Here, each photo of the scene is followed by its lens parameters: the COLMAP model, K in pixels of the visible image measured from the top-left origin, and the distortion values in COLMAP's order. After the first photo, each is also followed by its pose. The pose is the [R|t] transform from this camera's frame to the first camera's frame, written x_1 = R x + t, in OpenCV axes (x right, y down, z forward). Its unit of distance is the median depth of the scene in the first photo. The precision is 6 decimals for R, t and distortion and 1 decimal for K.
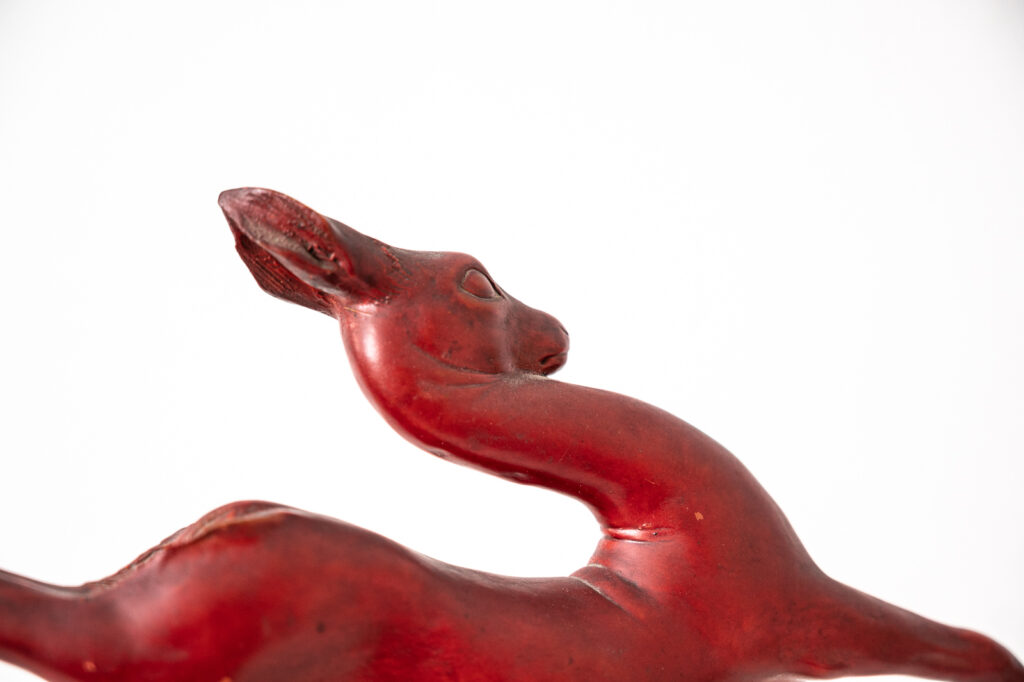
lens RADIAL K [[2103.6, 0, 507.5], [0, 2103.6, 338.3], [0, 0, 1]] dist [0.000064, 0.000000]
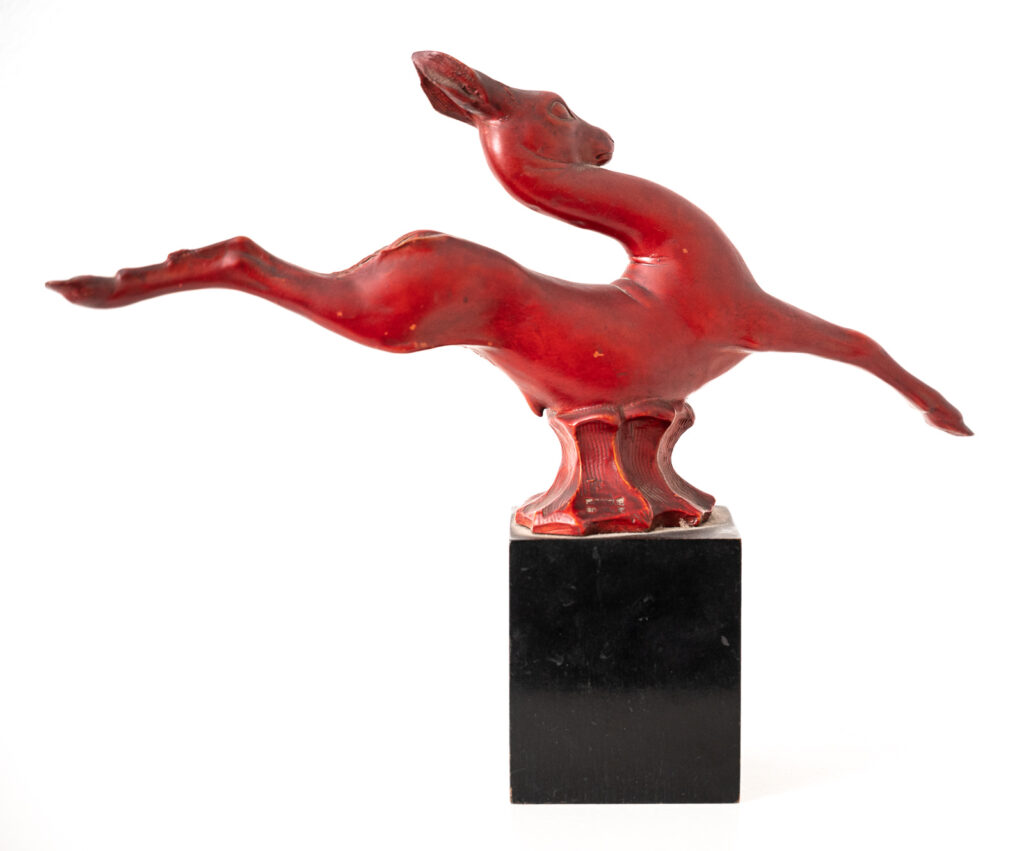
lens RADIAL K [[2590.0, 0, 516.8], [0, 2590.0, 418.6], [0, 0, 1]] dist [-0.047391, 0.000000]
pose [[0.998793, 0.032194, -0.037098, 0.037946], [-0.028673, 0.995363, 0.091816, 0.032174], [0.039881, -0.090641, 0.995085, -1.139837]]
